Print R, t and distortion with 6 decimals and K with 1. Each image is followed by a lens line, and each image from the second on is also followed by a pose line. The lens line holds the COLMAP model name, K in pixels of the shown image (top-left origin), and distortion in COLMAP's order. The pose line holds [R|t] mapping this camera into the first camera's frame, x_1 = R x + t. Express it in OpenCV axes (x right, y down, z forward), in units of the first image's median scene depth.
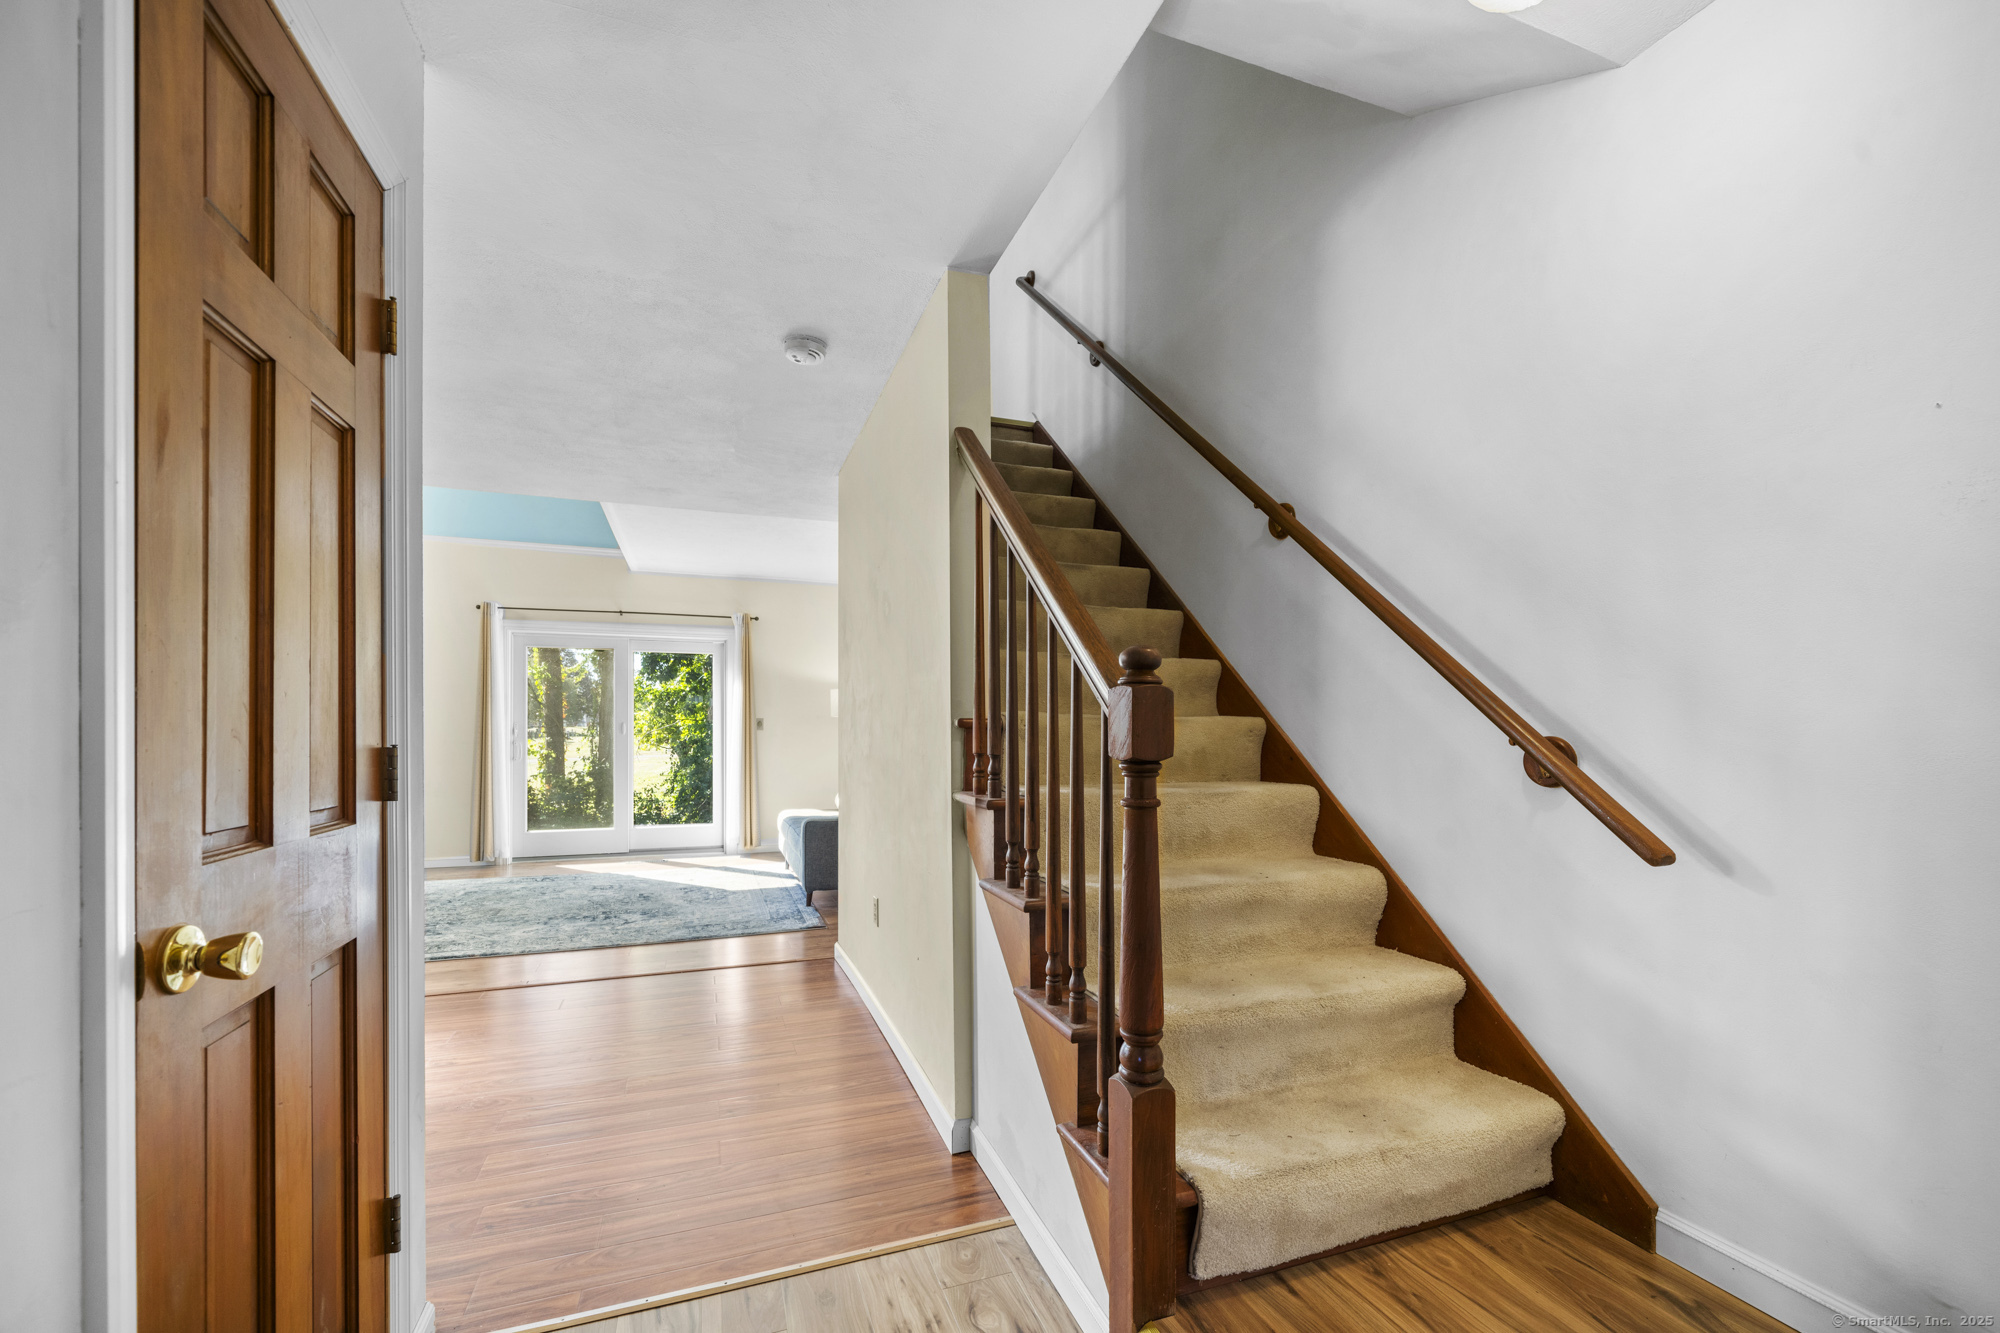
lens RADIAL K [[787.1, 0, 975.8], [0, 787.1, 725.2], [0, 0, 1]] dist [-0.000687, 0.000014]
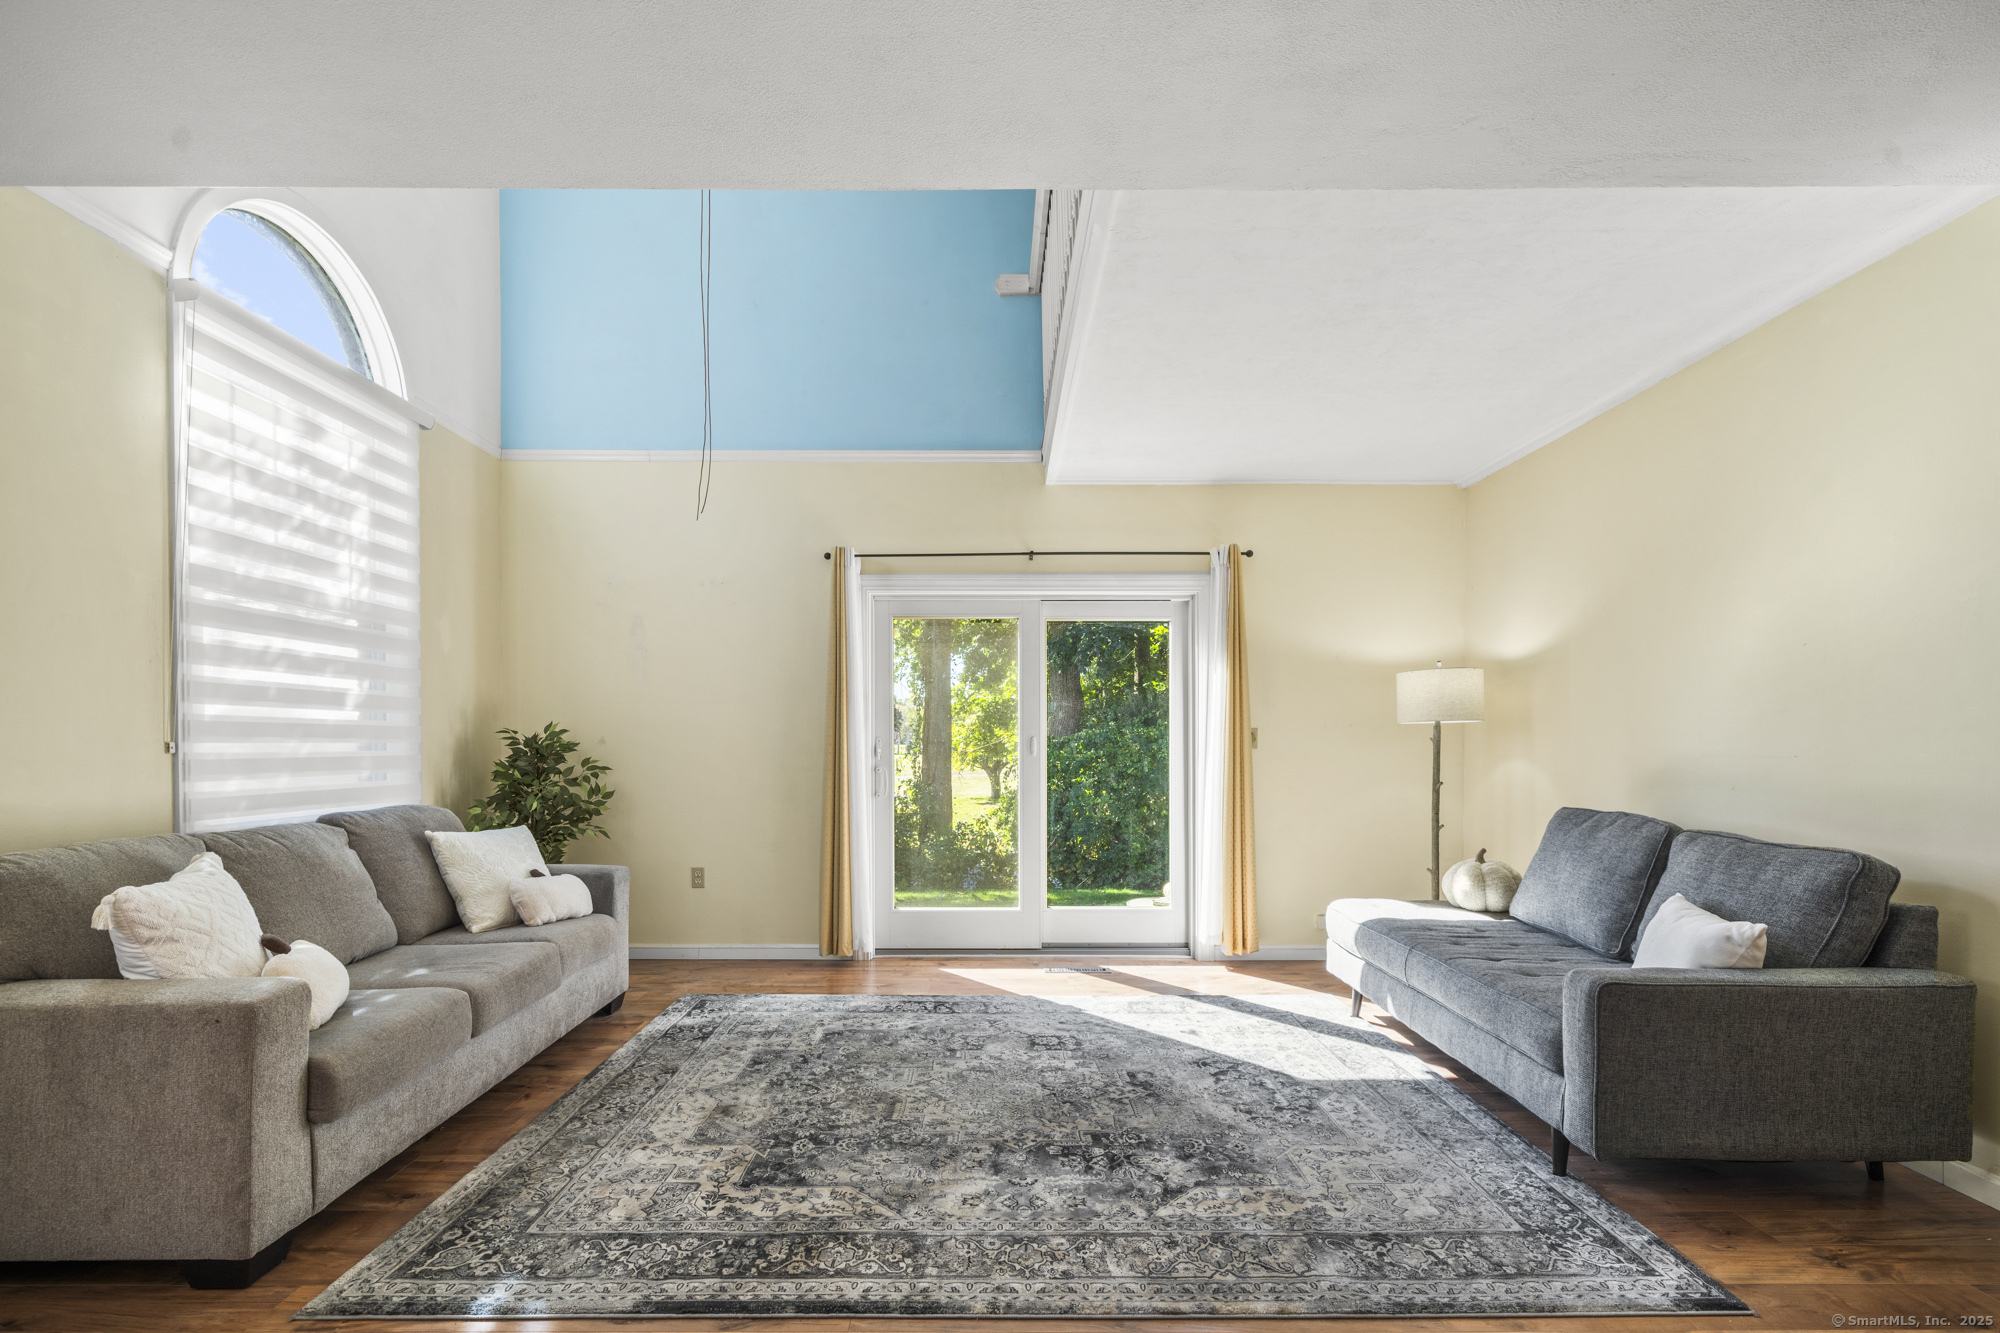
lens RADIAL K [[909.3, 0, 995.0], [0, 909.3, 749.9], [0, 0, 1]] dist [0.000395, 0.000082]
pose [[0.942683, -0.000814, -0.333689, -0.315009], [0.003871, 0.999956, 0.008497, 0.000889], [0.333667, -0.009302, 0.942645, 0.425574]]
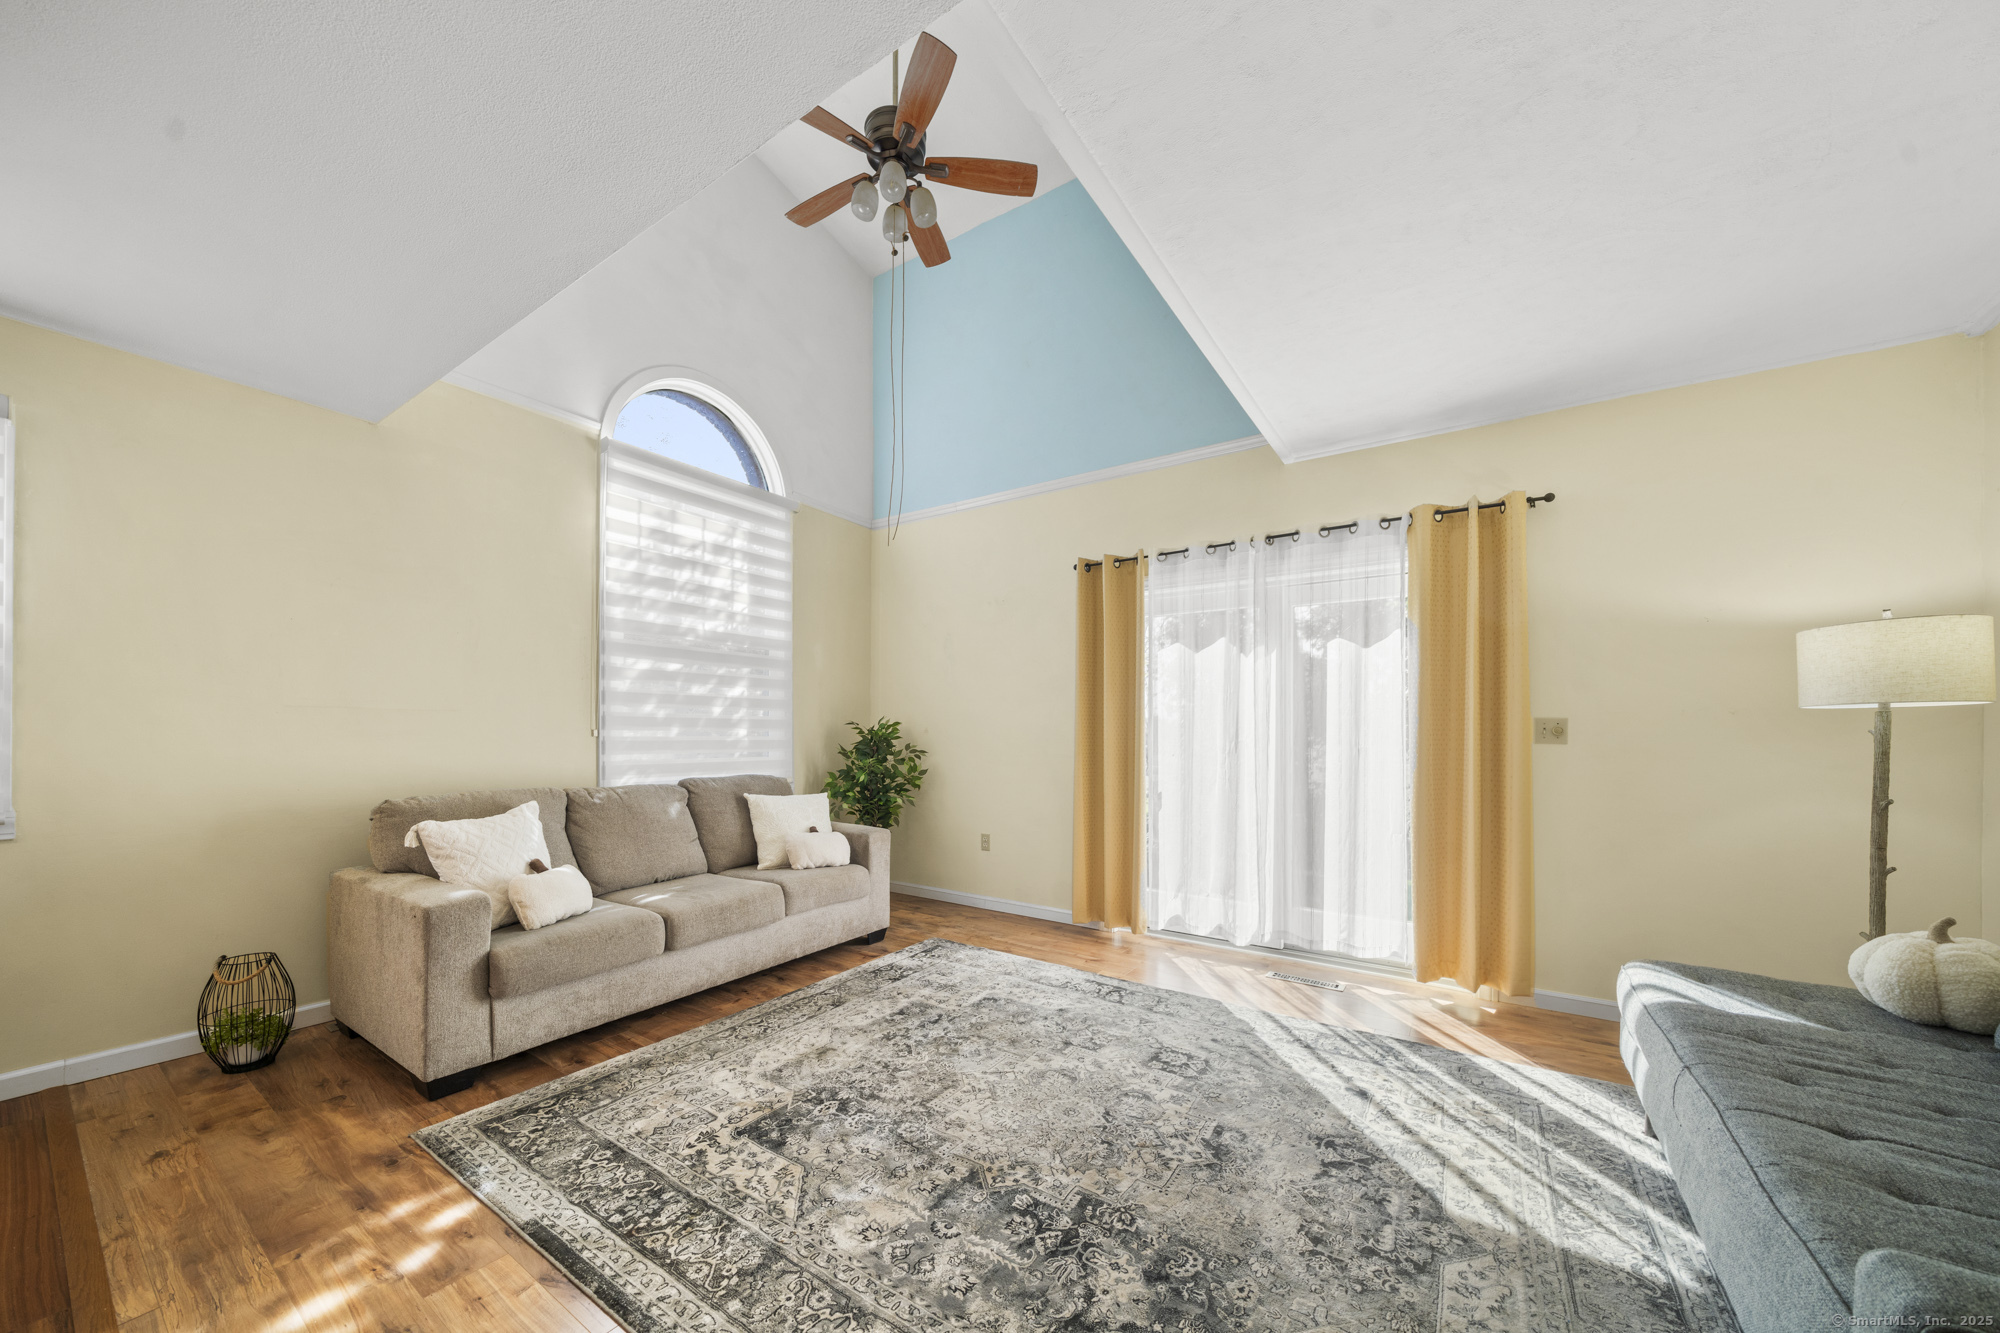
lens RADIAL K [[700.6, 0, 1001.4], [0, 700.6, 733.0], [0, 0, 1]] dist [-0.007118, -0.000103]
pose [[0.595794, 0.000400, -0.803137, -0.194625], [-0.002476, 0.999996, -0.001339, 0.001962], [0.803134, 0.002787, 0.595793, 0.687305]]
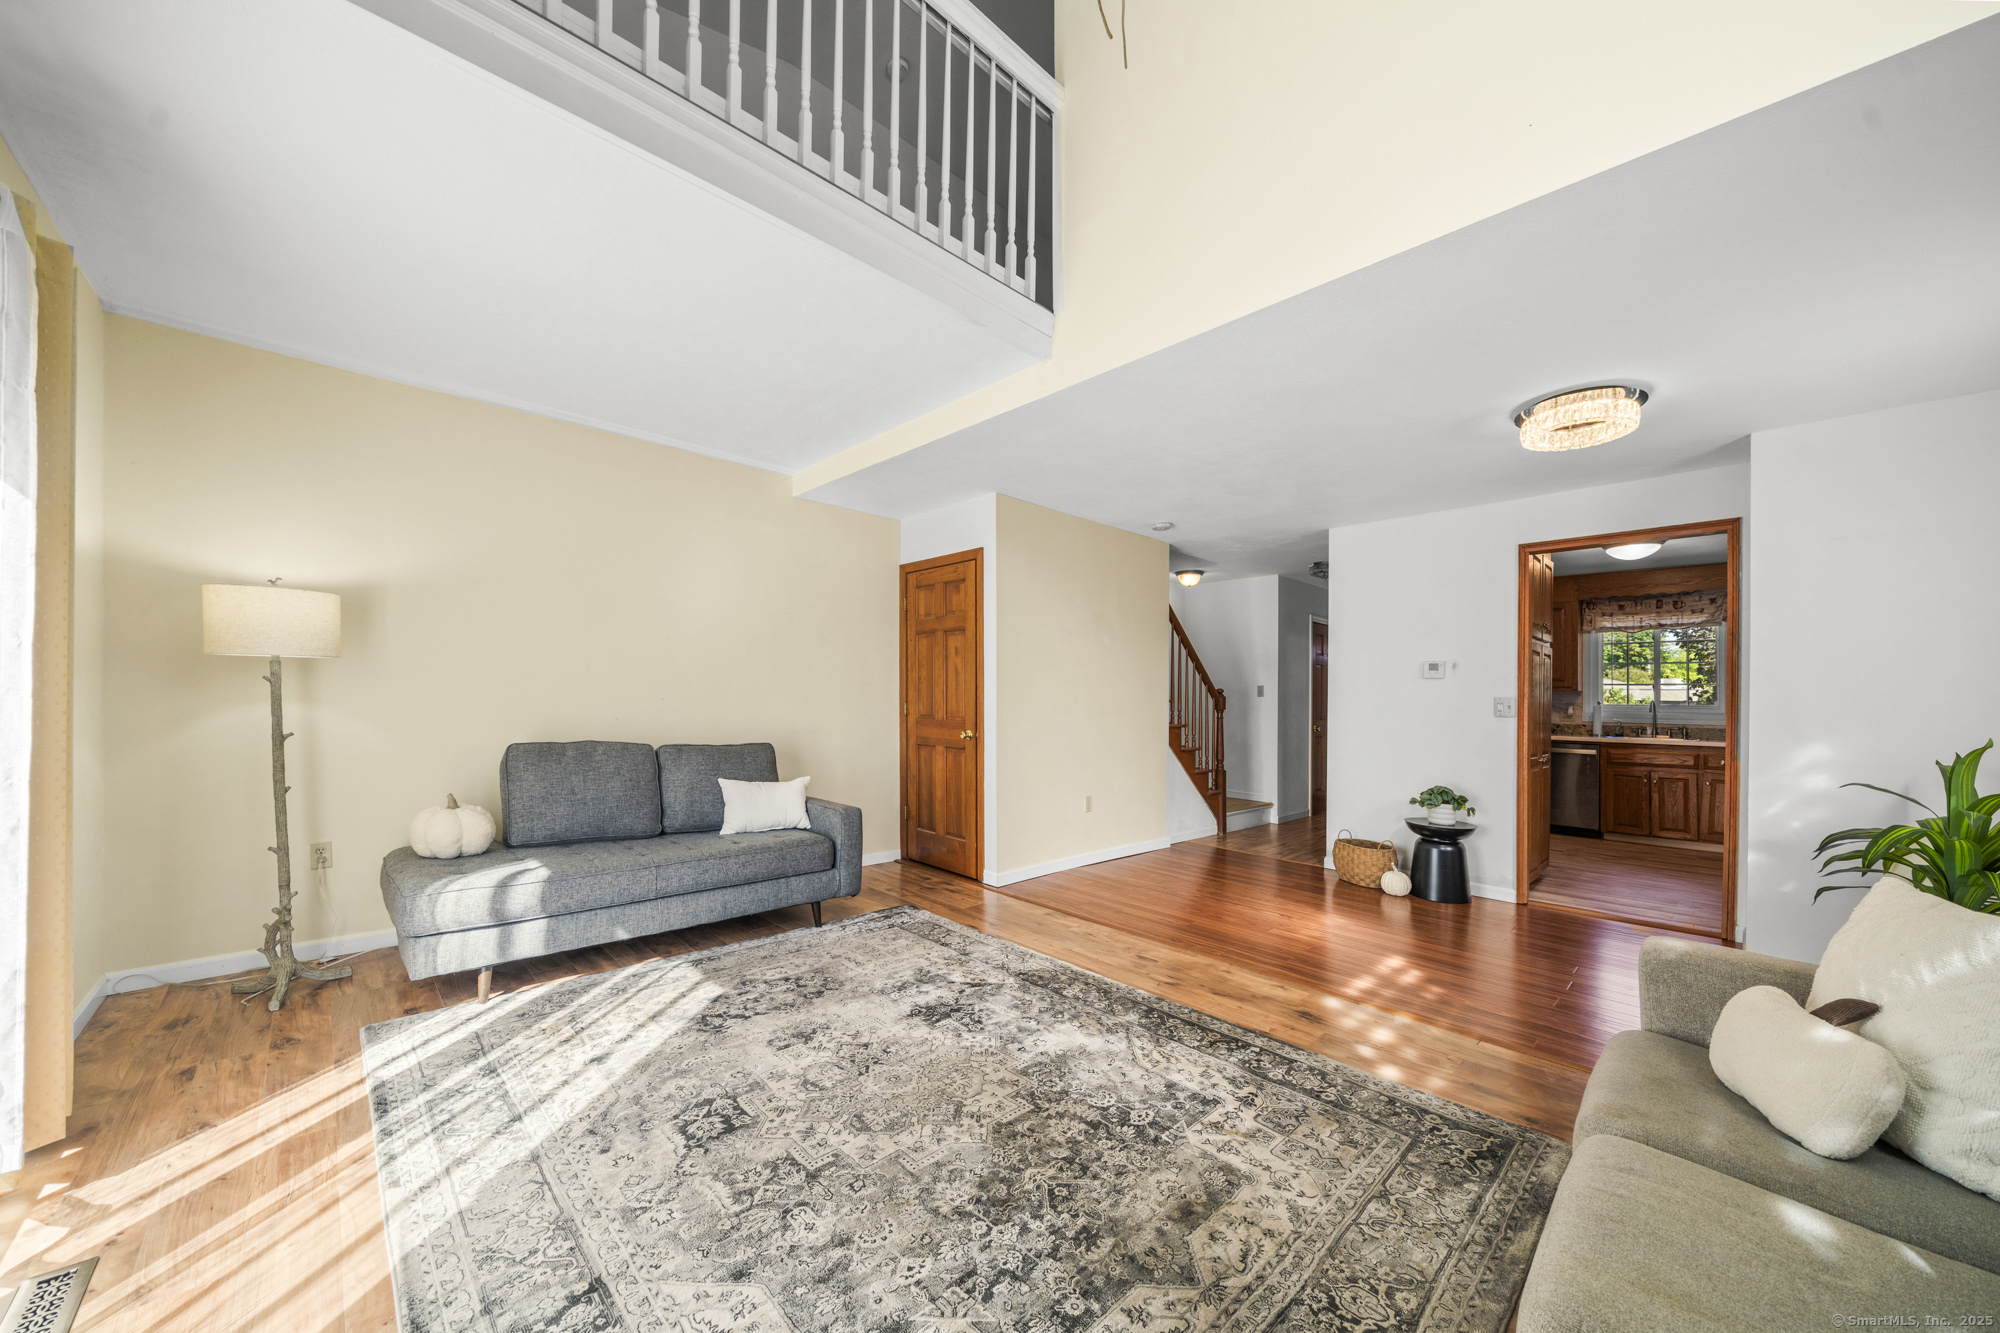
lens RADIAL K [[714.2, 0, 977.1], [0, 714.2, 679.6], [0, 0, 1]] dist [-0.021548, -0.000167]
pose [[-0.391149, 0.014401, 0.920215, -0.885079], [-0.022173, 0.999440, -0.025065, -0.003859], [-0.920060, -0.030208, -0.390611, 1.076924]]
